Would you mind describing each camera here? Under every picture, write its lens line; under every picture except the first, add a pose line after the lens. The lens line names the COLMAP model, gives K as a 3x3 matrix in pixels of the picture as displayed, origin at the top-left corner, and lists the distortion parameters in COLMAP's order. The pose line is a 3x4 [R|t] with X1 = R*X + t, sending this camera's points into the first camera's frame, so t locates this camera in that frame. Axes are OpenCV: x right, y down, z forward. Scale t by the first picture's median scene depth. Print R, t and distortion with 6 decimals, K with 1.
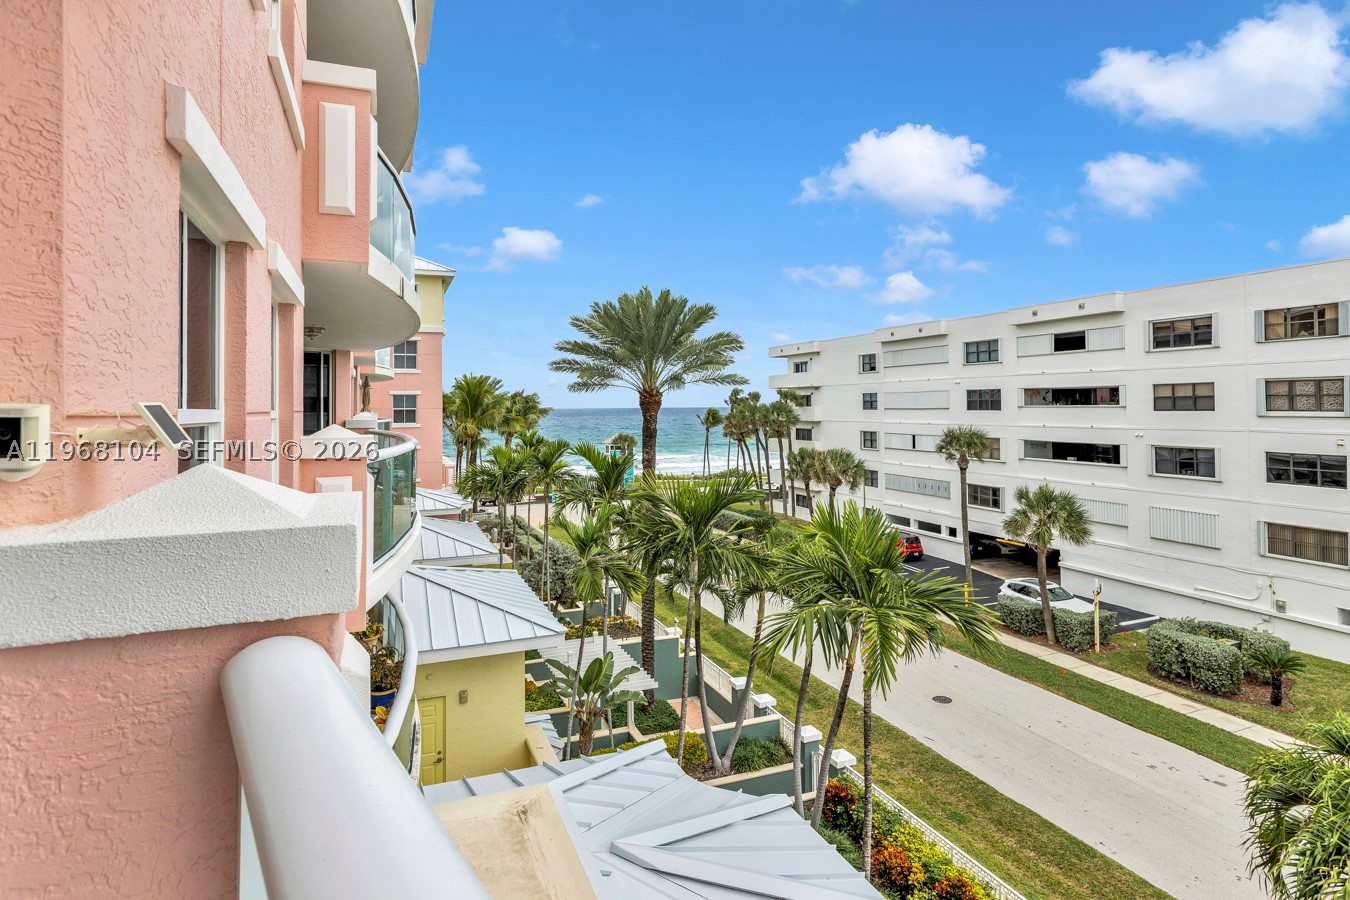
lens RADIAL K [[776.3, 0, 679.8], [0, 776.3, 393.5], [0, 0, 1]] dist [0.001876, -0.001865]
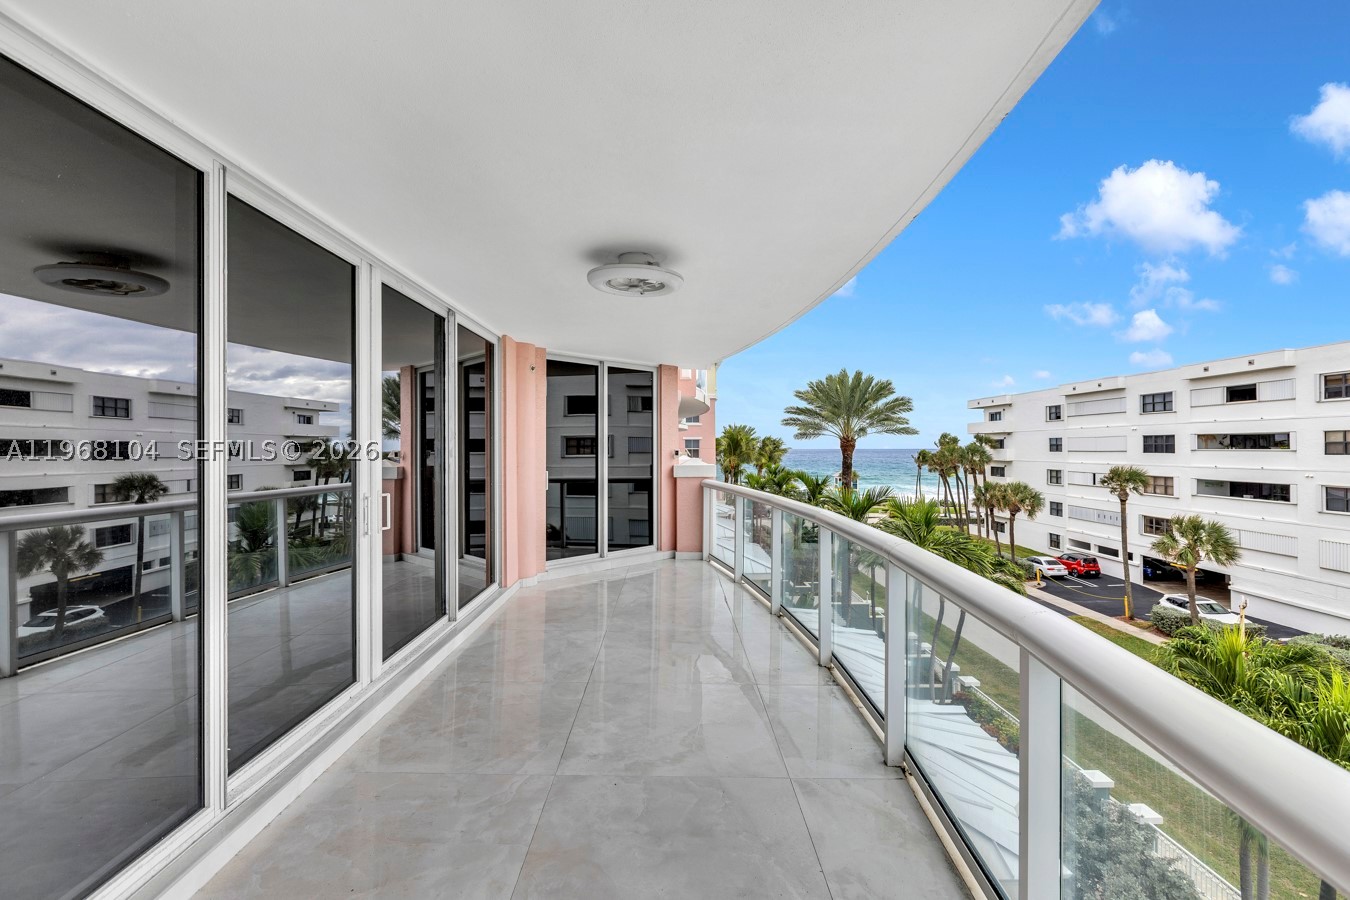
lens RADIAL K [[626.6, 0, 678.1], [0, 626.6, 436.4], [0, 0, 1]] dist [-0.000327, -0.000424]
pose [[0.938688, -0.000749, -0.344767, 0.045896], [0.000599, 1.000000, -0.000541, -0.003977], [0.344767, 0.000301, 0.938688, -0.165386]]
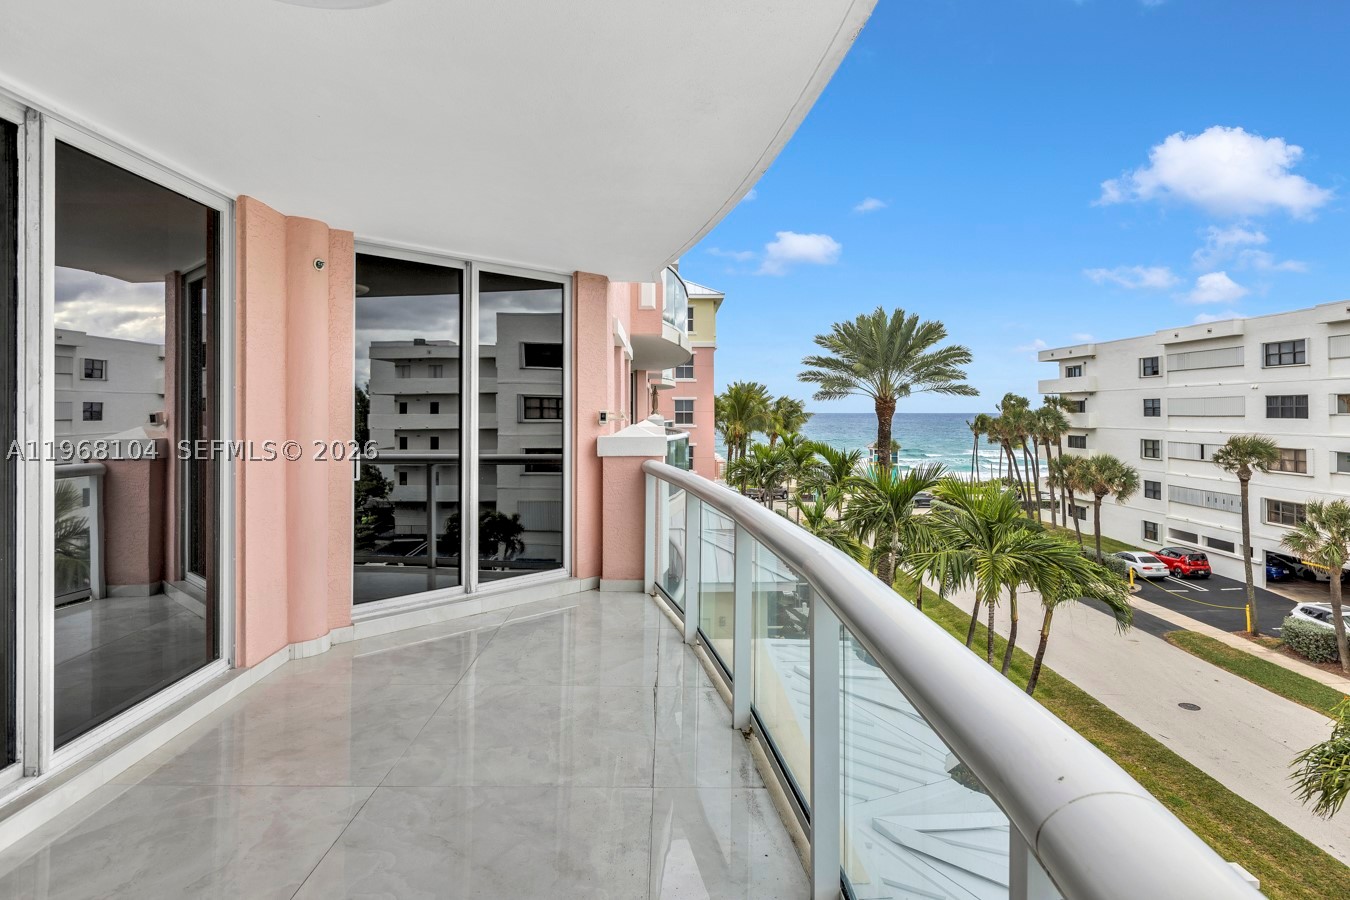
lens RADIAL K [[776.3, 0, 679.8], [0, 776.3, 393.5], [0, 0, 1]] dist [0.001876, -0.001865]
pose [[0.940256, -0.000986, -0.340468, 0.042044], [-0.000833, 0.999986, -0.005198, -0.002513], [0.340469, 0.005171, 0.940242, -0.114264]]
